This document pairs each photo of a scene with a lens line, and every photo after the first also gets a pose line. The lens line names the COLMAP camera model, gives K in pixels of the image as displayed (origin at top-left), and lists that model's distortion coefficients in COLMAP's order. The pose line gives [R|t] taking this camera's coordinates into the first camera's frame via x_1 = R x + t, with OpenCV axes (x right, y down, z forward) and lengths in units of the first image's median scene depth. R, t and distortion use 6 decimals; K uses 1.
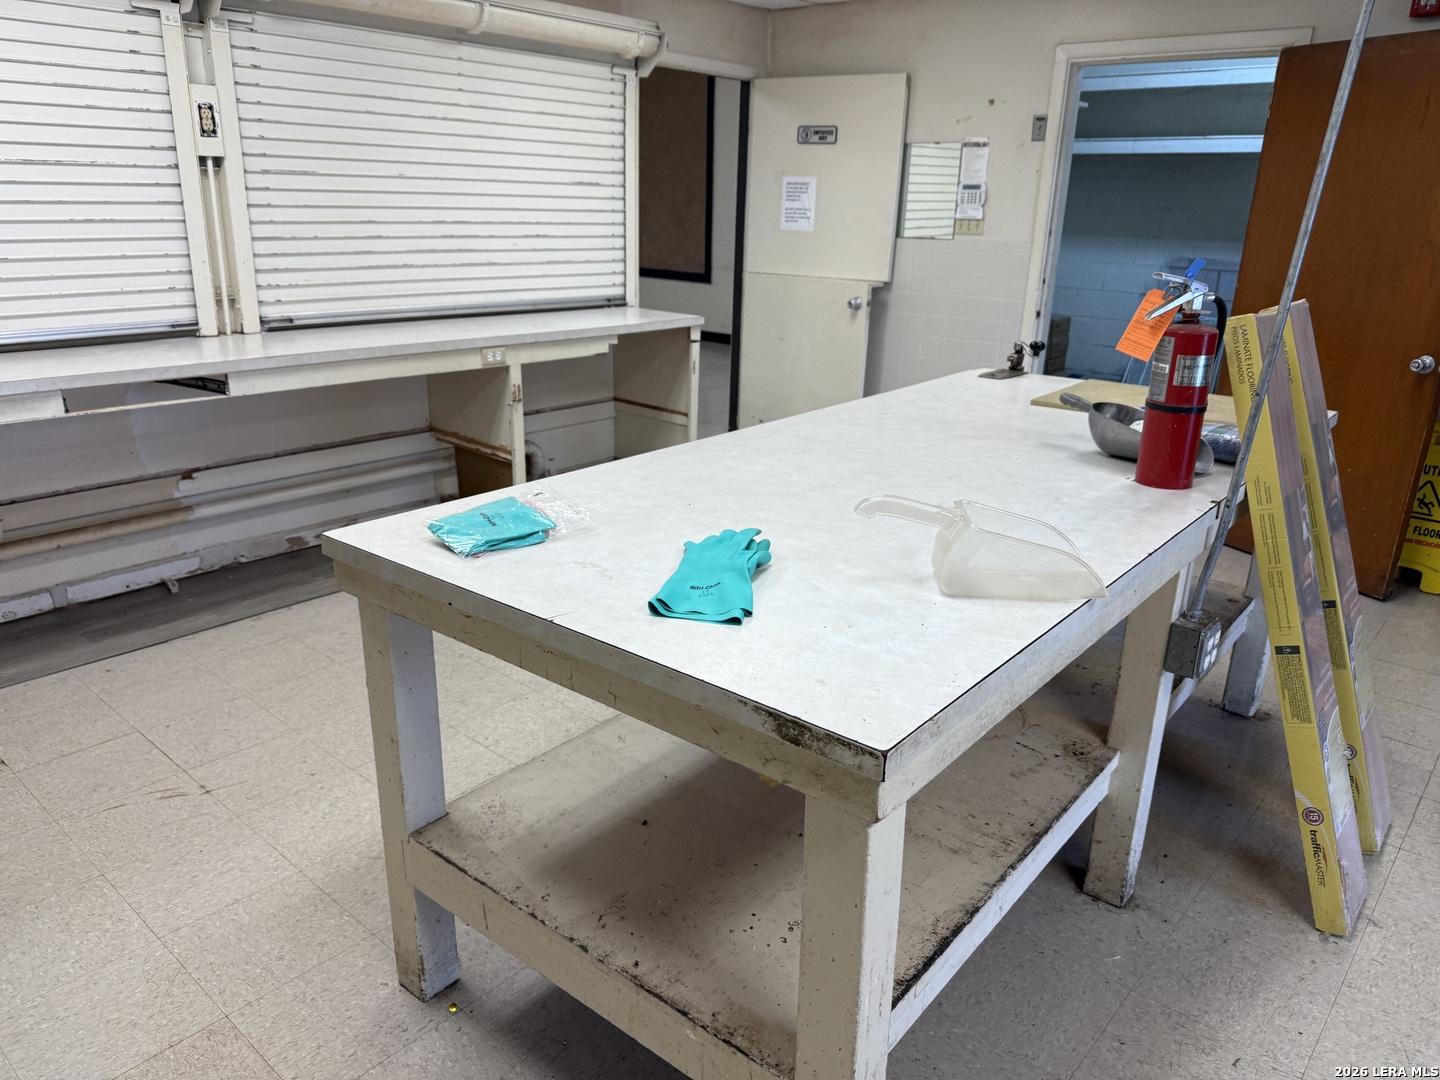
lens RADIAL K [[1001.4, 0, 712.1], [0, 1001.4, 545.9], [0, 0, 1]] dist [0.021597, -0.030932]
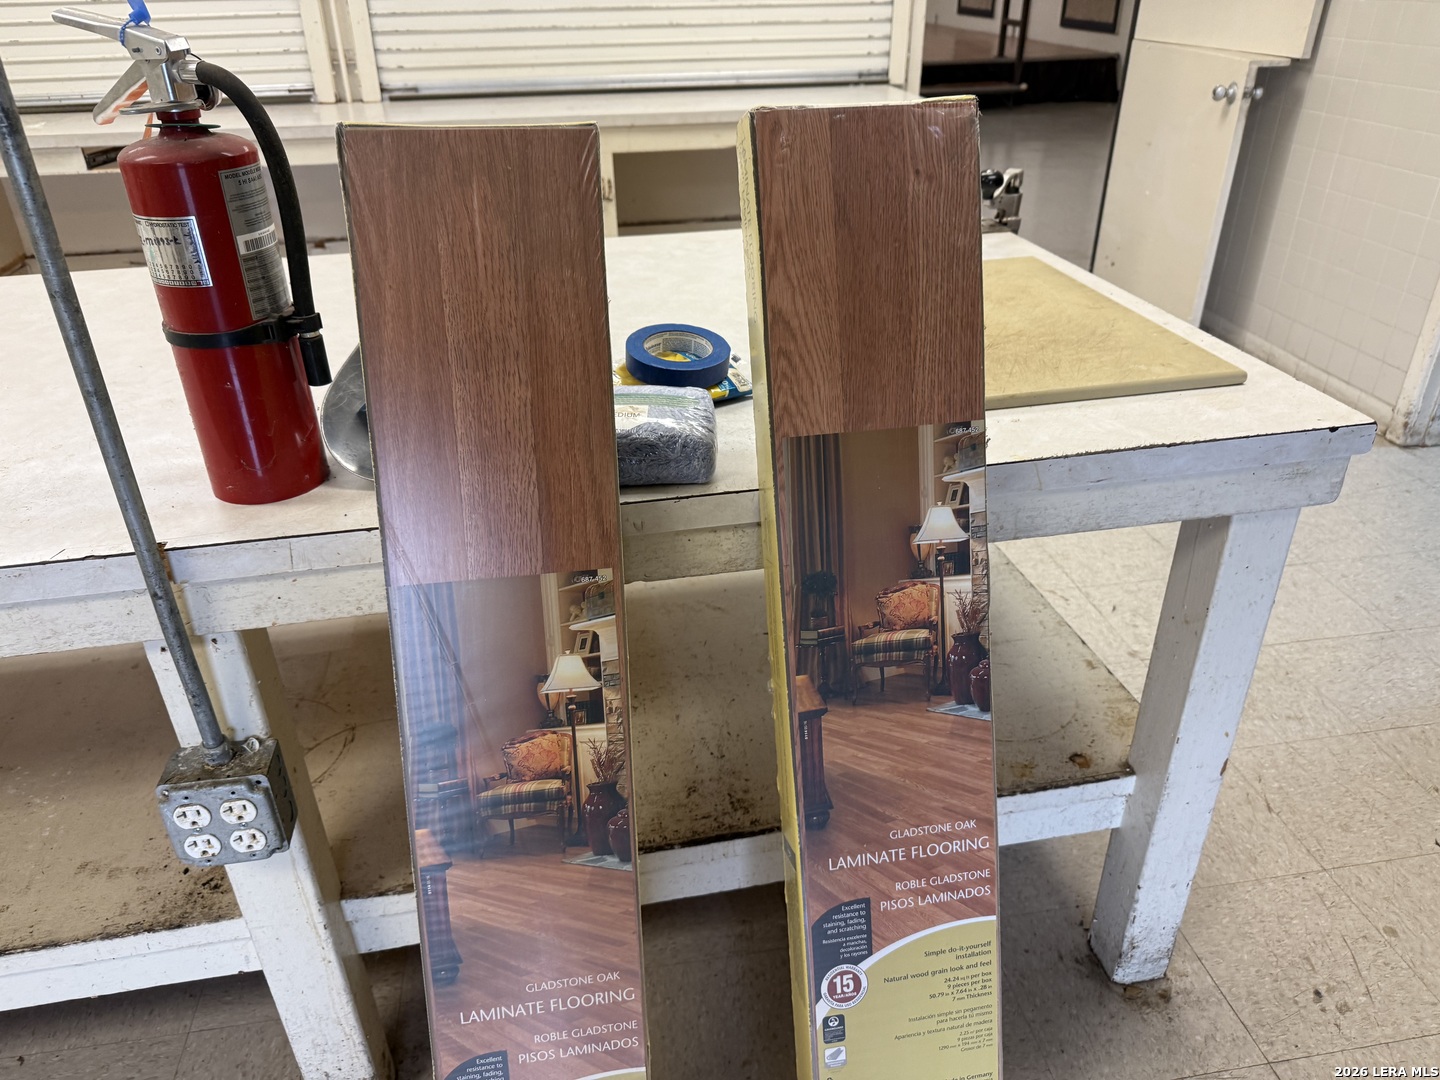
lens RADIAL K [[1001.4, 0, 715.6], [0, 1001.4, 543.4], [0, 0, 1]] dist [0.021597, -0.030932]
pose [[0.781312, 0.283697, -0.555938, 0.461216], [-0.169902, 0.953763, 0.247929, -0.098933], [0.600570, -0.099255, 0.793388, 0.374011]]
